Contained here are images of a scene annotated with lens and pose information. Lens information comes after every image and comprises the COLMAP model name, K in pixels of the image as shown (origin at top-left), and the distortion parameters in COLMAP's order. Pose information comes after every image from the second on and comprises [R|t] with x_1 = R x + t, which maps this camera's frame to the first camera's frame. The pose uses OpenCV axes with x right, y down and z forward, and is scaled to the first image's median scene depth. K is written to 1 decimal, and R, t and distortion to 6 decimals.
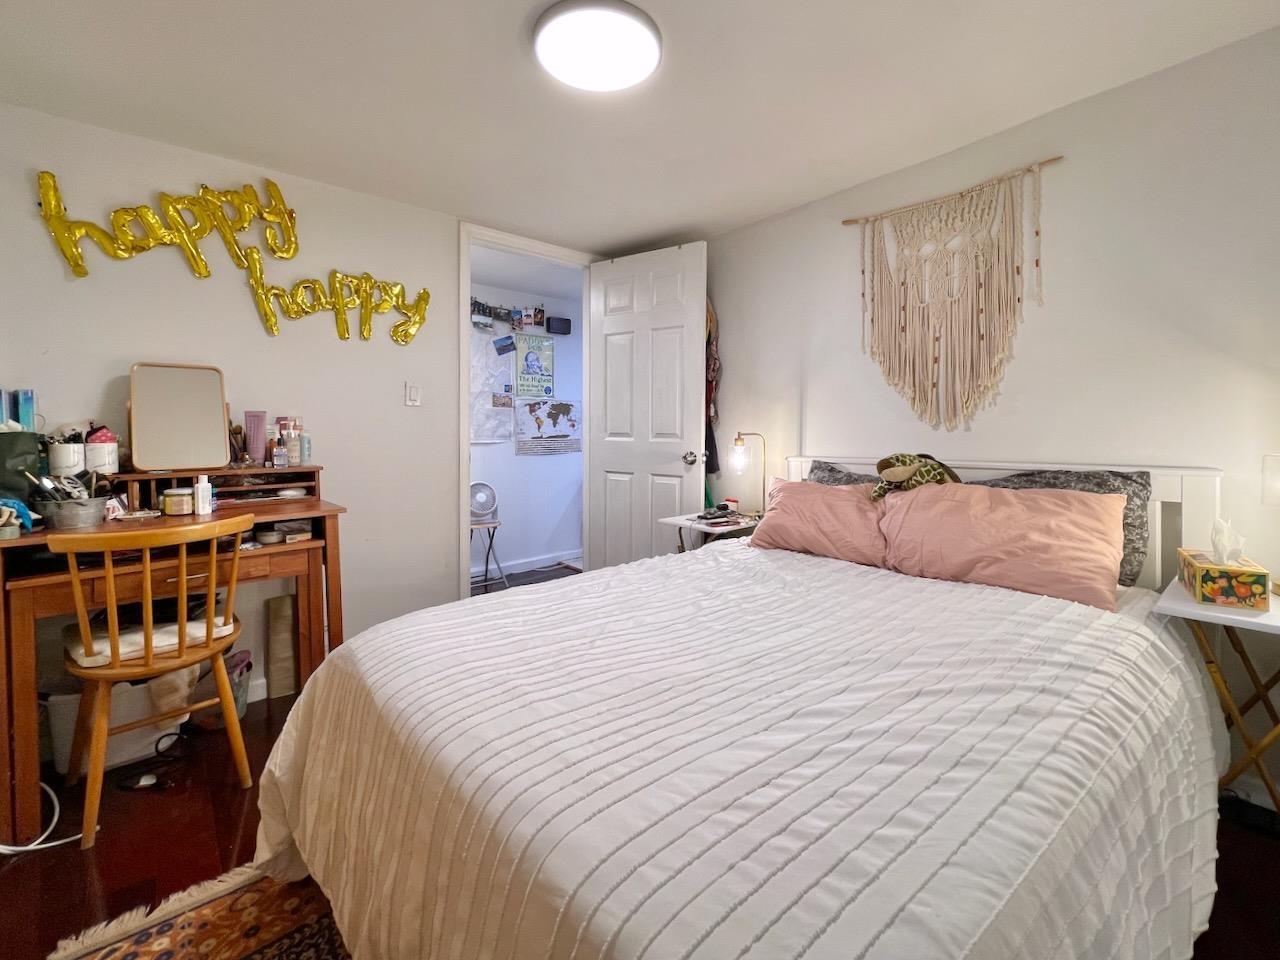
lens RADIAL K [[579.1, 0, 643.3], [0, 579.1, 423.3], [0, 0, 1]] dist [-0.005024, 0.000266]
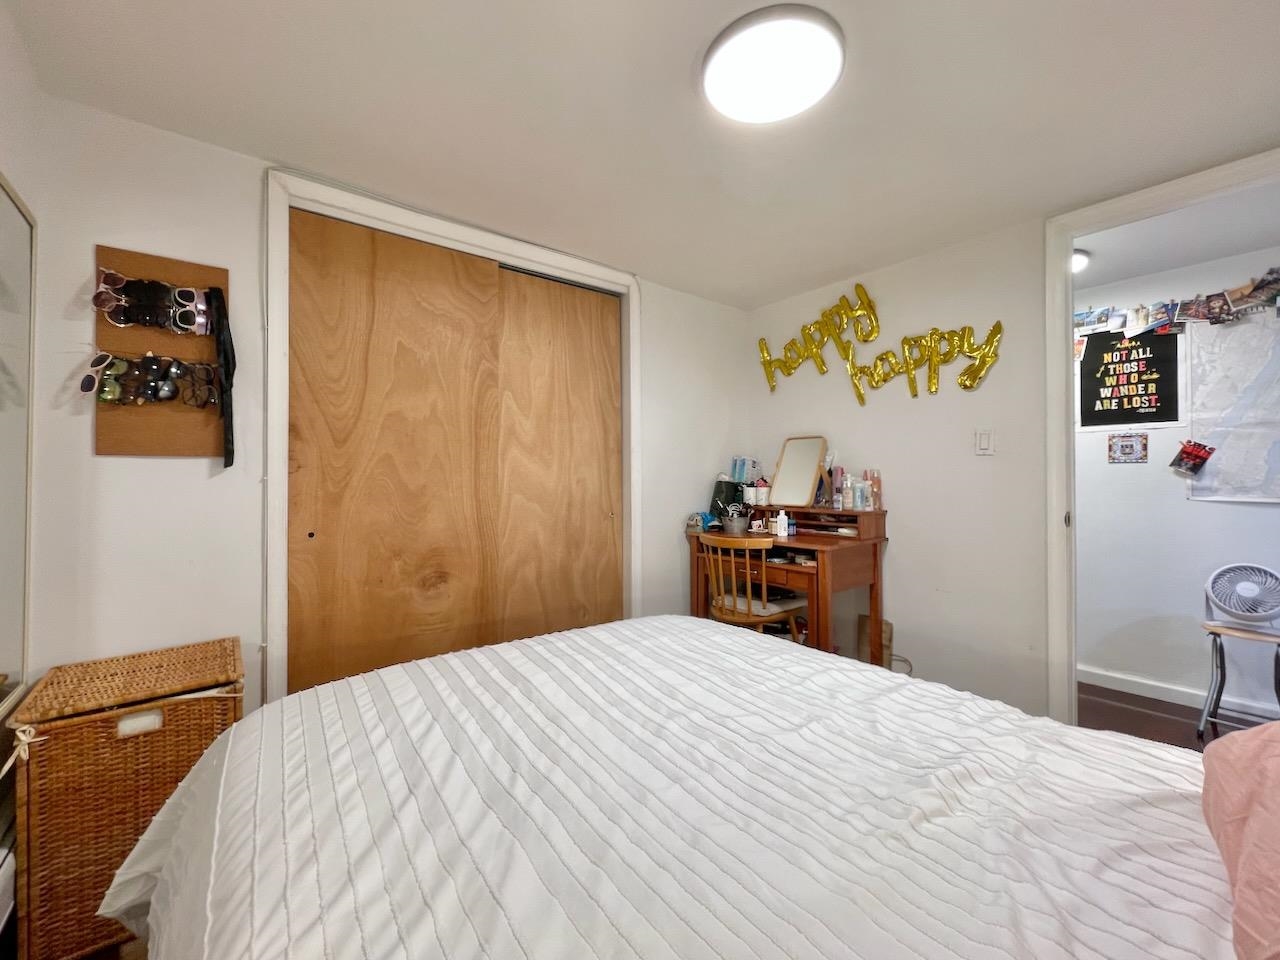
lens RADIAL K [[515.6, 0, 639.8], [0, 515.6, 475.1], [0, 0, 1]] dist [-0.002550, -0.000148]
pose [[-0.058552, -0.005718, -0.998268, 0.552327], [0.007410, 0.999954, -0.006163, 0.002640], [0.998257, -0.007758, -0.058507, 0.636243]]
